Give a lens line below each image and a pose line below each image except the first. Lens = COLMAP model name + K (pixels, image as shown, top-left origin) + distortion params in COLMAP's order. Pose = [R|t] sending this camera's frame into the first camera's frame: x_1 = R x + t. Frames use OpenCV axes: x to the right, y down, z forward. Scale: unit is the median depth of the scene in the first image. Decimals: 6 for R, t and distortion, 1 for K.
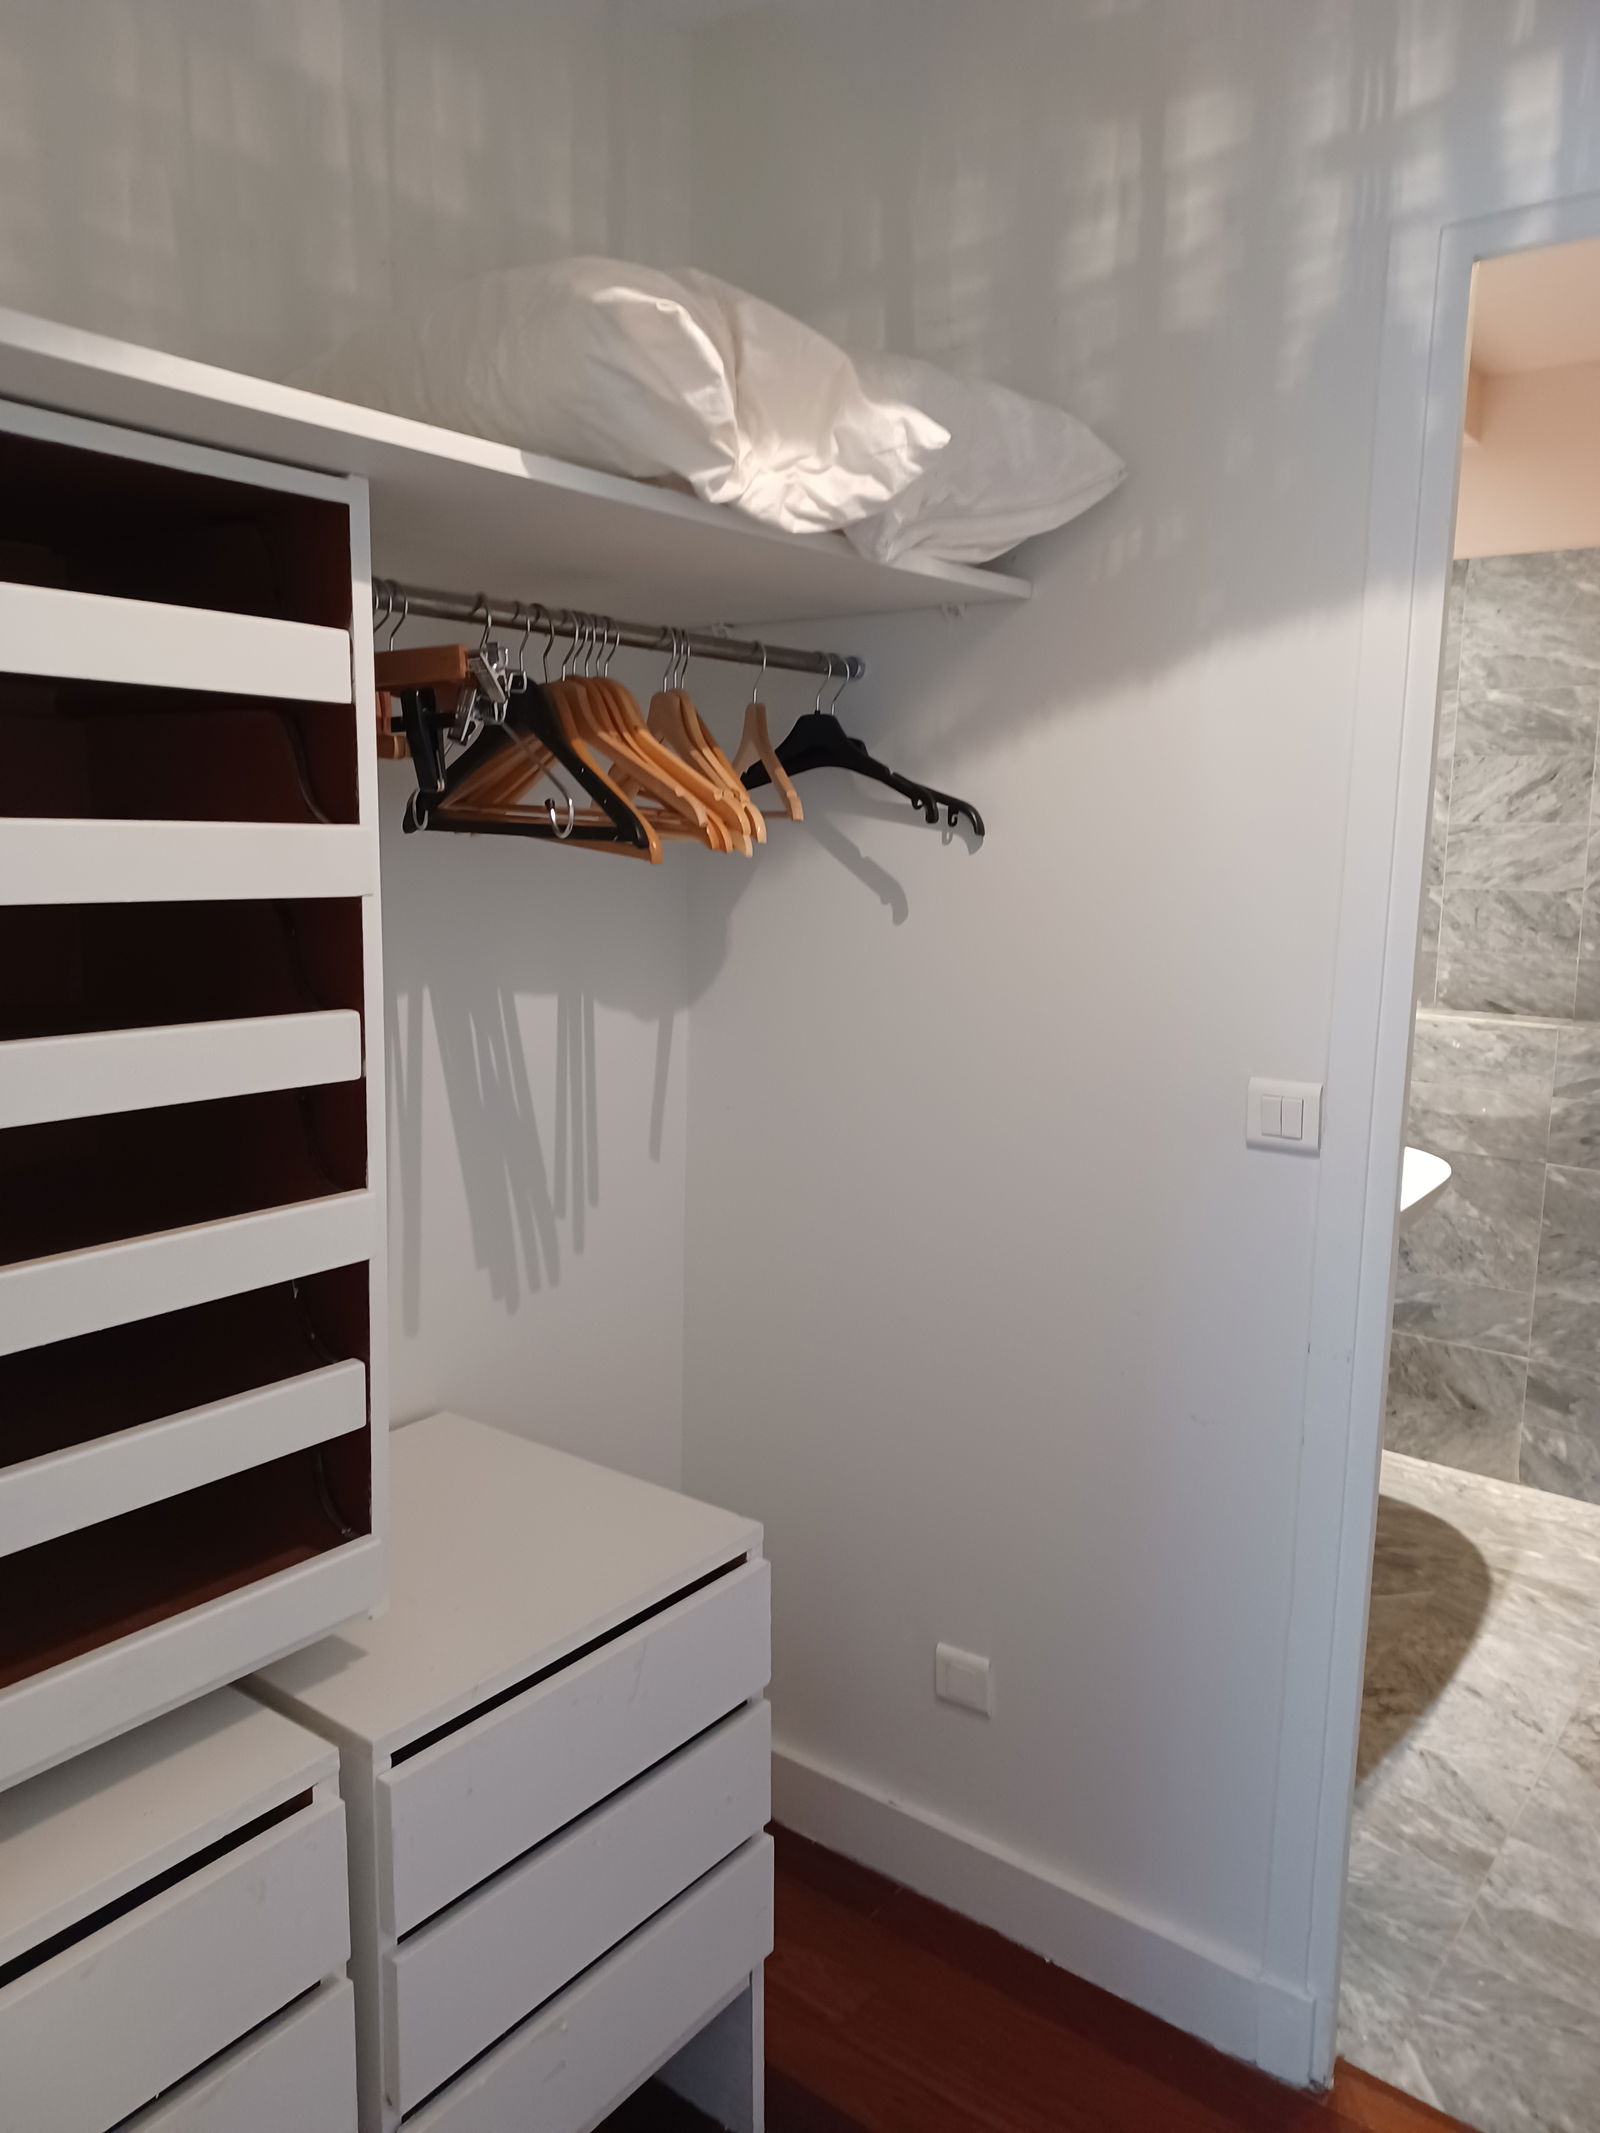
lens RADIAL K [[1602.1, 0, 809.5], [0, 1602.1, 1062.1], [0, 0, 1]] dist [0.035630, 0.009732]
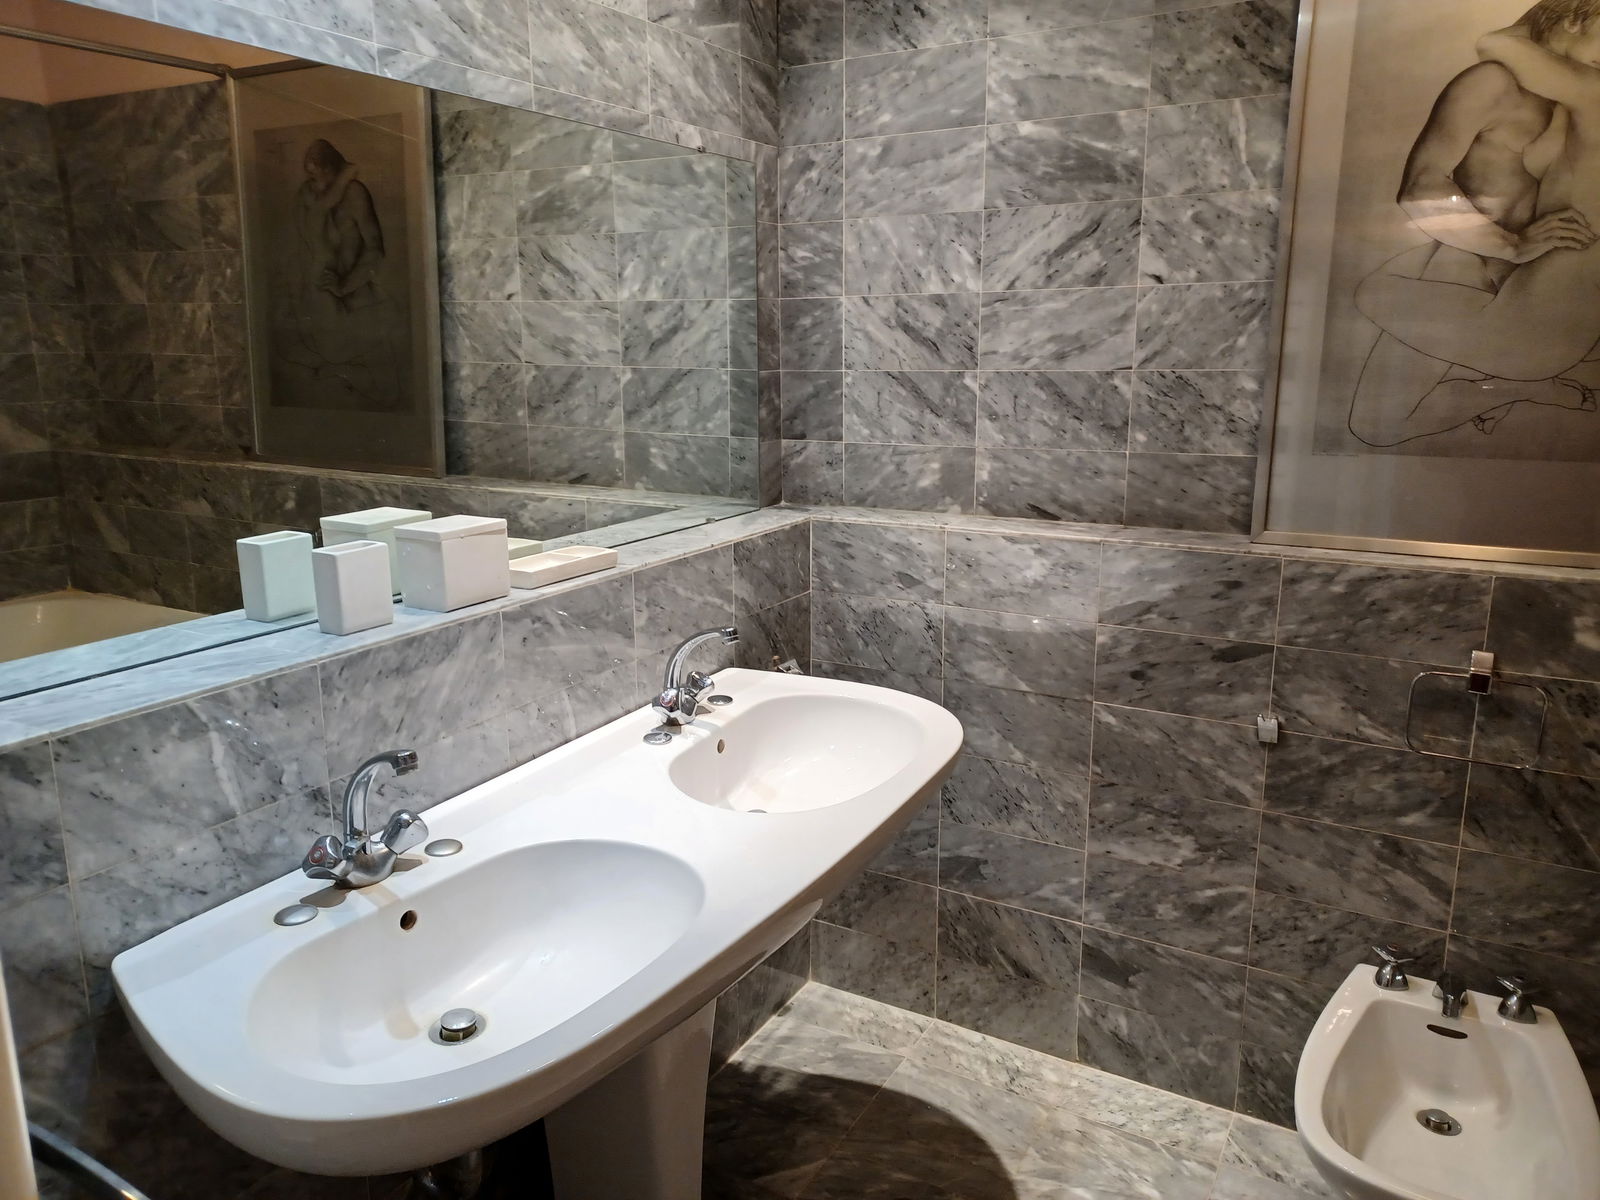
lens RADIAL K [[1166.6, 0, 791.4], [0, 1166.6, 603.9], [0, 0, 1]] dist [0.075853, -0.042344]
pose [[0.993870, -0.047340, 0.099911, 0.237235], [0.040229, 0.996591, 0.072032, -0.036433], [-0.102980, -0.067571, 0.992386, 0.408981]]
